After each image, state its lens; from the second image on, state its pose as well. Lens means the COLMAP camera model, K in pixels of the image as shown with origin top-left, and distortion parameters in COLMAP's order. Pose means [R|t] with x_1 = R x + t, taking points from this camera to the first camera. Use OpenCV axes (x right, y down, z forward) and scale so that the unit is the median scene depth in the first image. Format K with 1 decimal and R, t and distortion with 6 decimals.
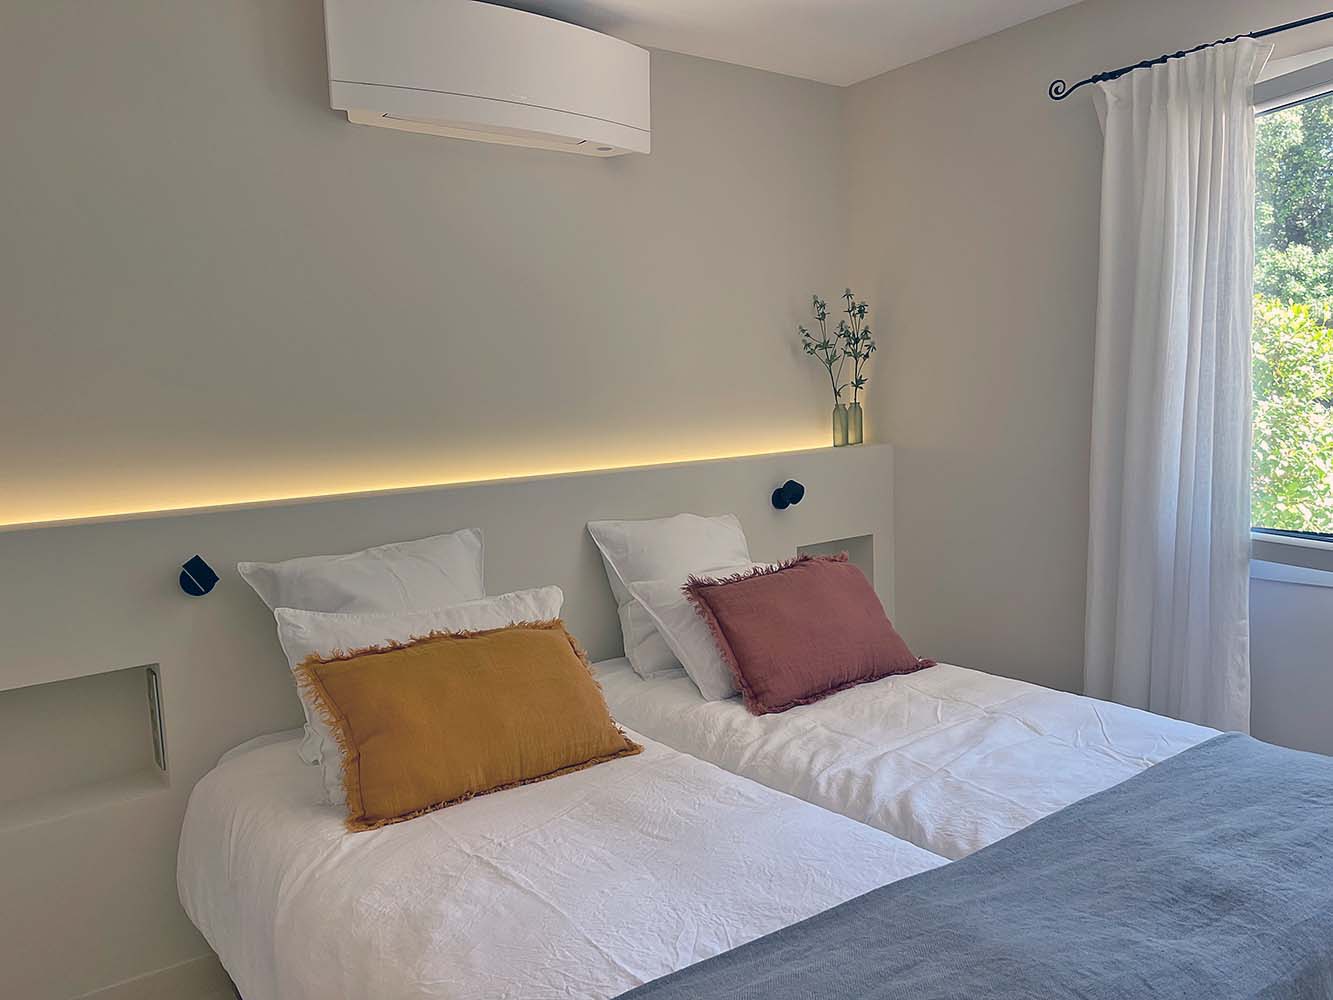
lens RADIAL K [[1019.5, 0, 666.5], [0, 1019.5, 500.0], [0, 0, 1]] dist [0.079160, -0.134221]
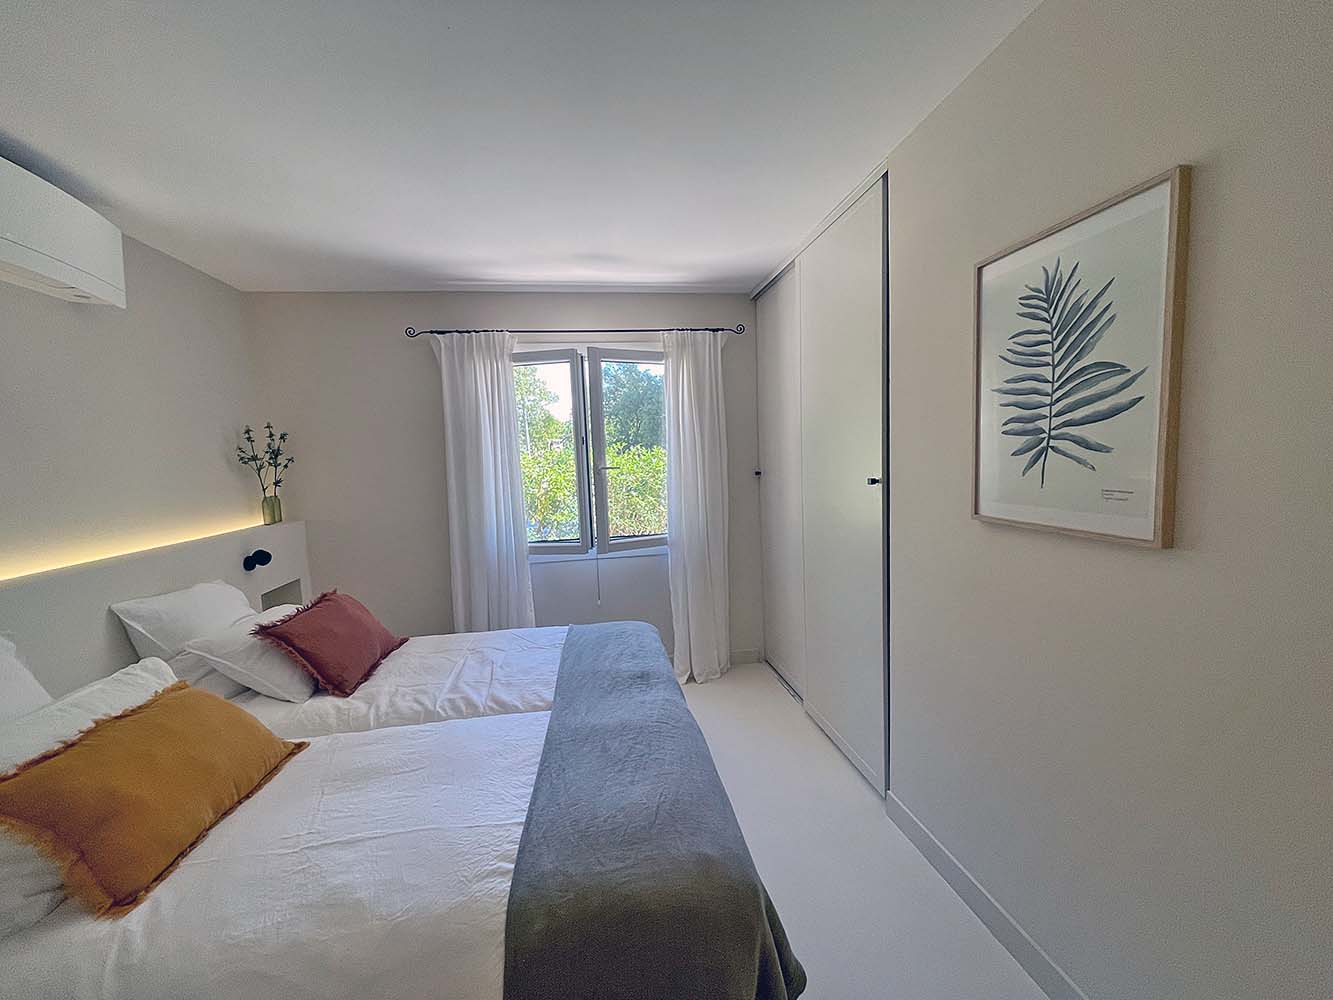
lens RADIAL K [[538.8, 0, 666.5], [0, 538.8, 500.0], [0, 0, 1]] dist [-0.003878, -0.000069]
pose [[0.474879, -0.051248, 0.878558, -0.350913], [0.110984, 0.993820, -0.002018, -0.030177], [-0.873025, 0.098464, 0.477632, 0.138295]]
